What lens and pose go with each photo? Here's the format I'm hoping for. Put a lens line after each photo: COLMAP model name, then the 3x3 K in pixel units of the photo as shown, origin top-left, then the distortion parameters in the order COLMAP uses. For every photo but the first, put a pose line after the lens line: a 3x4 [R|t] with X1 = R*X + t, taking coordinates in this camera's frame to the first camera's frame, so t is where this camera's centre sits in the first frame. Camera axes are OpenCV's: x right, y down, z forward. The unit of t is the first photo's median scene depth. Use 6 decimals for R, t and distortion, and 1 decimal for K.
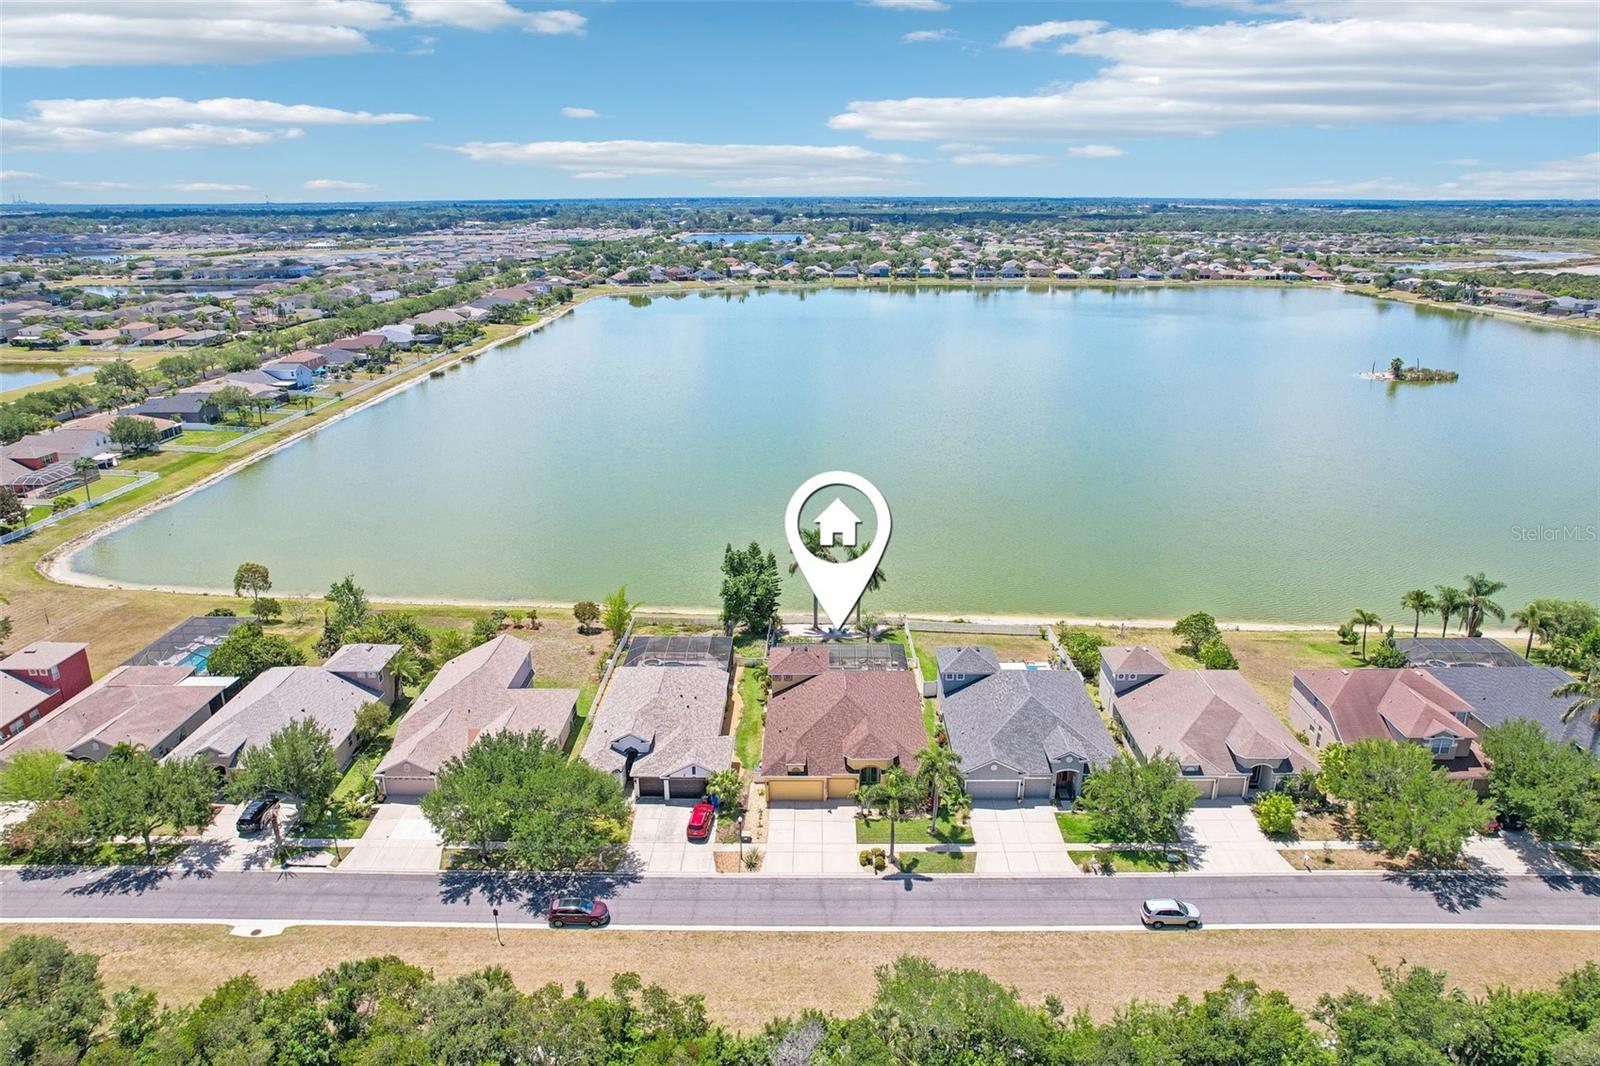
lens RADIAL K [[1049.2, 0, 813.2], [0, 1049.2, 528.2], [0, 0, 1]] dist [-0.078918, 0.075199]
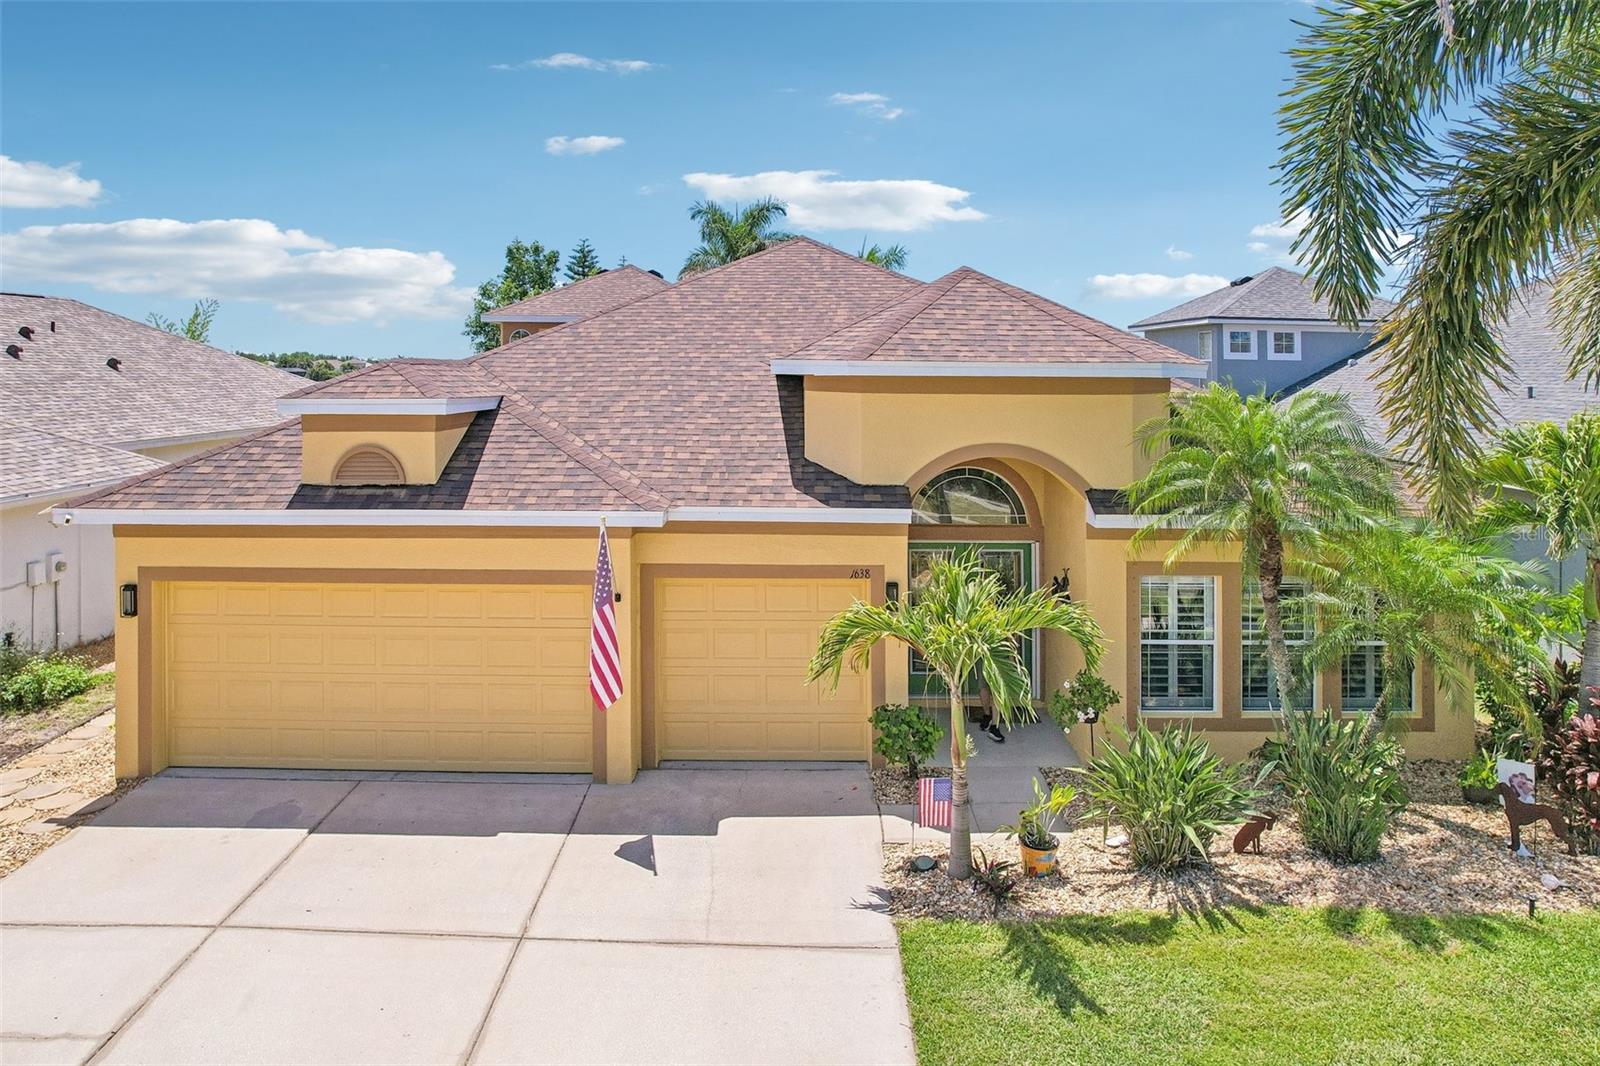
lens RADIAL K [[1068.8, 0, 793.1], [0, 1068.8, 340.1], [0, 0, 1]] dist [-0.050143, 0.030350]
pose [[0.999994, 0.000522, 0.003336, 0.018495], [0.000637, 0.941001, -0.338404, 0.154752], [-0.003316, 0.338405, 0.940995, 0.528021]]
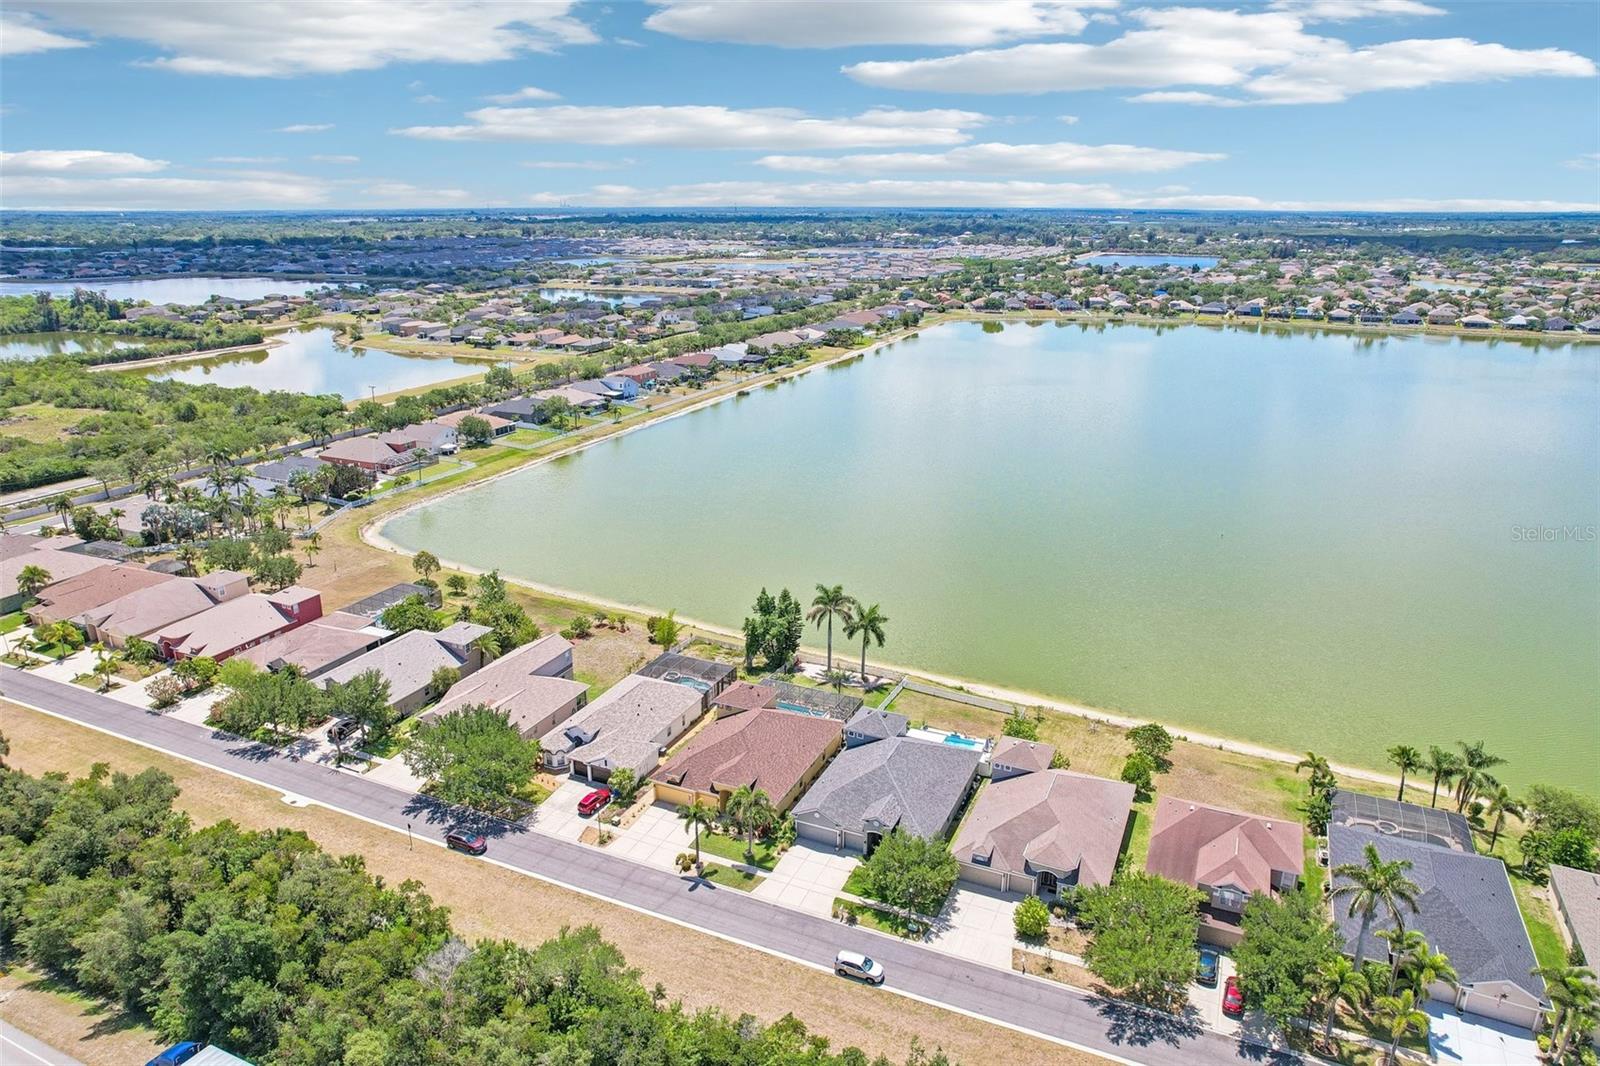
lens RADIAL K [[1049.2, 0, 813.2], [0, 1049.2, 528.2], [0, 0, 1]] dist [-0.078918, 0.075199]
pose [[0.913310, 0.126368, -0.387165, 0.350318], [-0.128150, 0.991526, 0.021325, -0.070277], [0.386579, 0.030139, 0.921764, -0.060465]]
